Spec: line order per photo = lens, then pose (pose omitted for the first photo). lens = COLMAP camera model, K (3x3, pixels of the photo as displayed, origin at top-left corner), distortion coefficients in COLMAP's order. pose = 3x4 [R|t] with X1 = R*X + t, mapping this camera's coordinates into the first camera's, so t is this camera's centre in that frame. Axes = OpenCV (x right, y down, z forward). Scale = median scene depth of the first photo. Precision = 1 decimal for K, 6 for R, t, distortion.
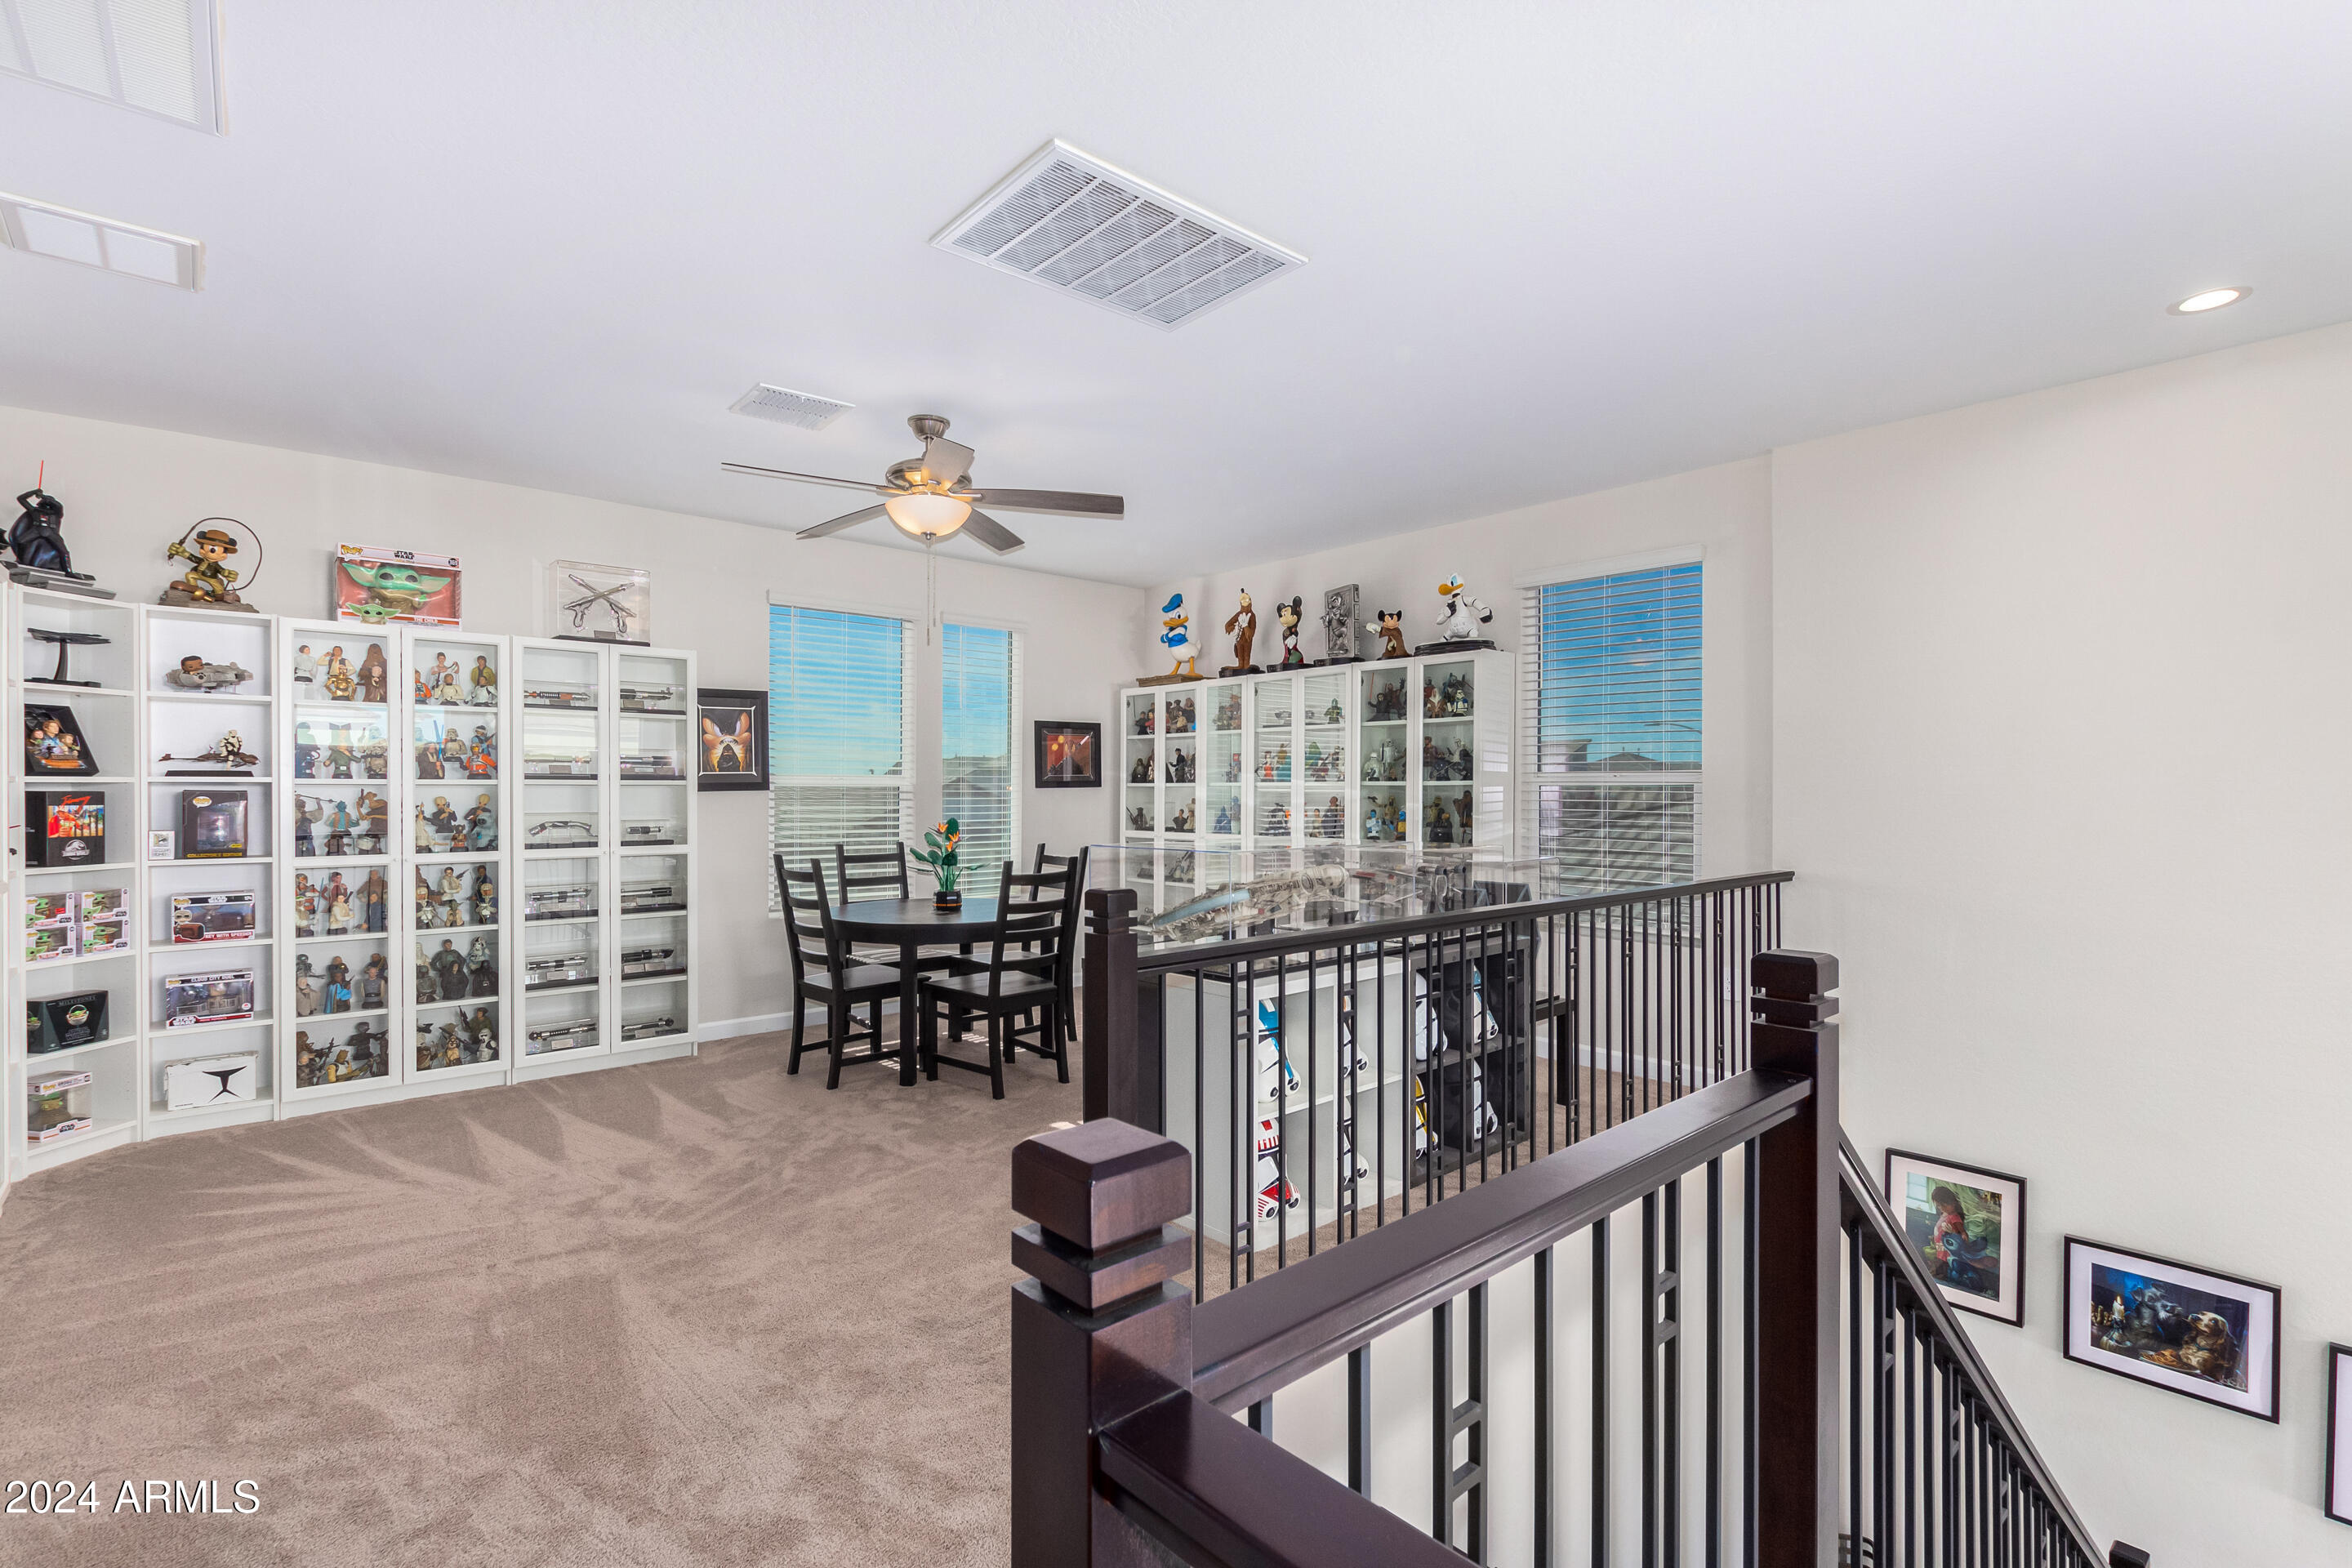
lens RADIAL K [[1071.2, 0, 1167.3], [0, 1071.2, 792.3], [0, 0, 1]] dist [0.001299, 0.000347]
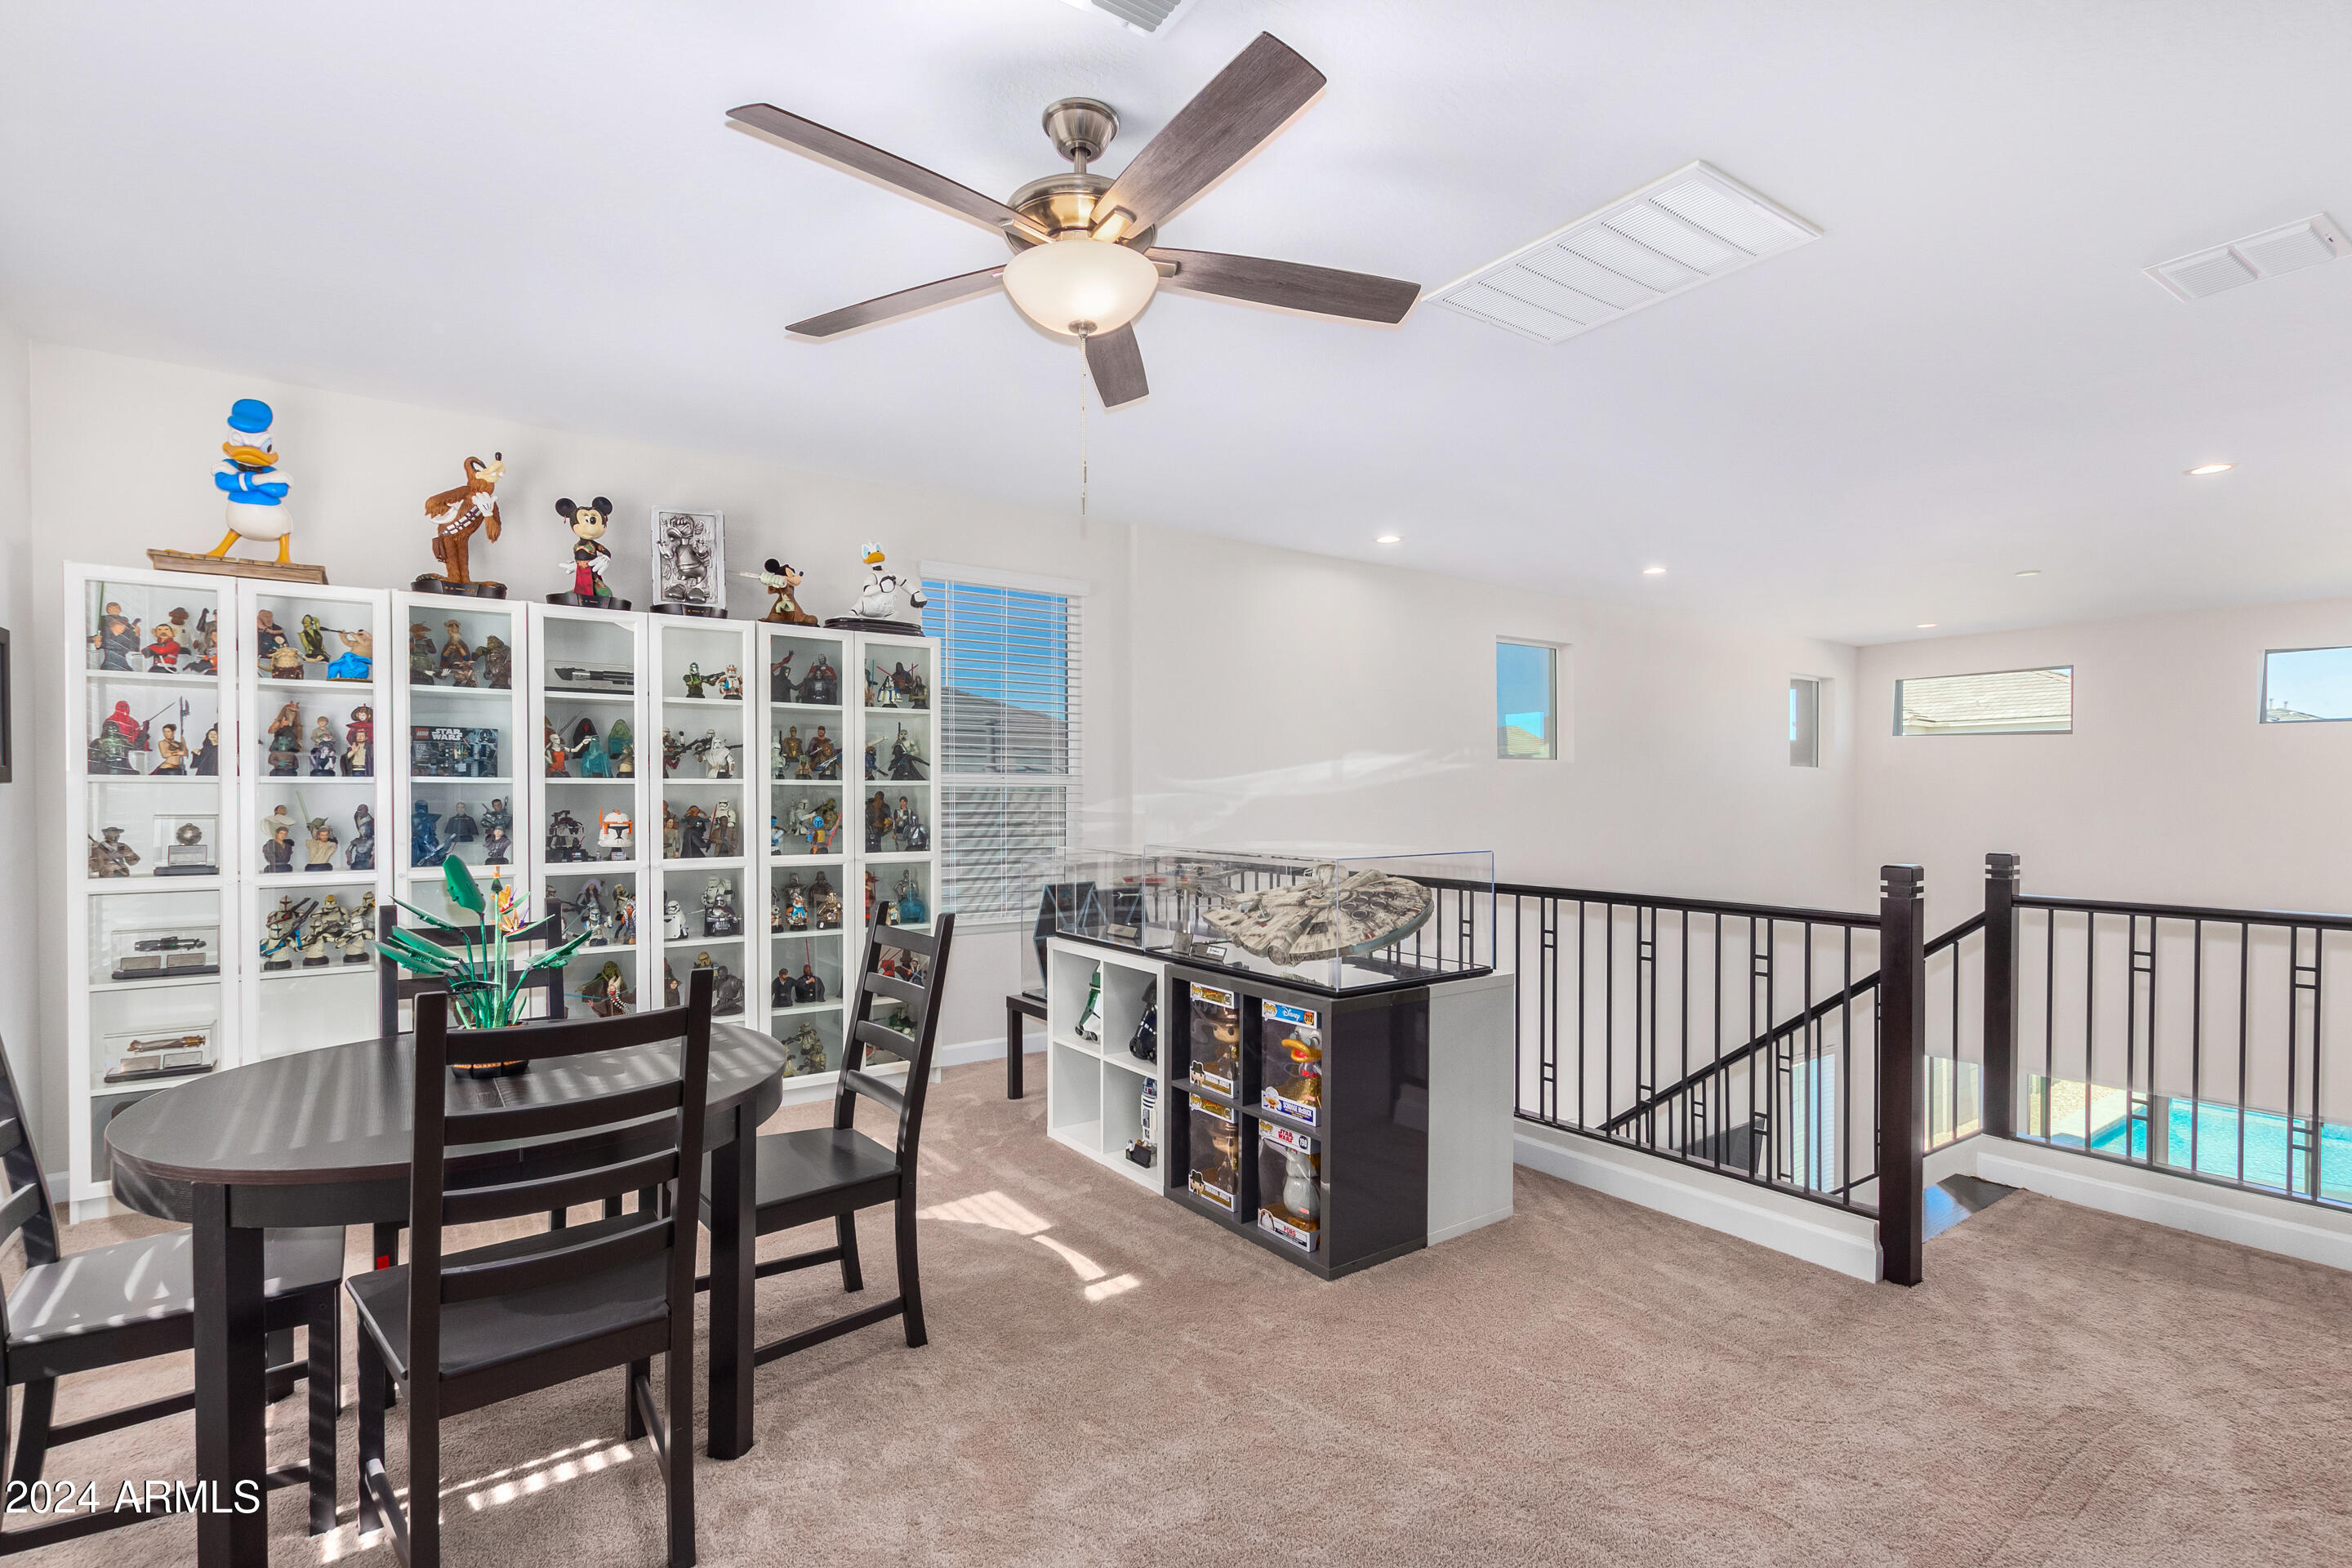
lens RADIAL K [[1071.2, 0, 1173.0], [0, 1071.2, 798.7], [0, 0, 1]] dist [0.001299, 0.000347]
pose [[0.100878, -0.009649, 0.994852, -0.574309], [-0.002689, 0.999947, 0.009971, -0.005218], [-0.994895, -0.003681, 0.100846, 0.662234]]
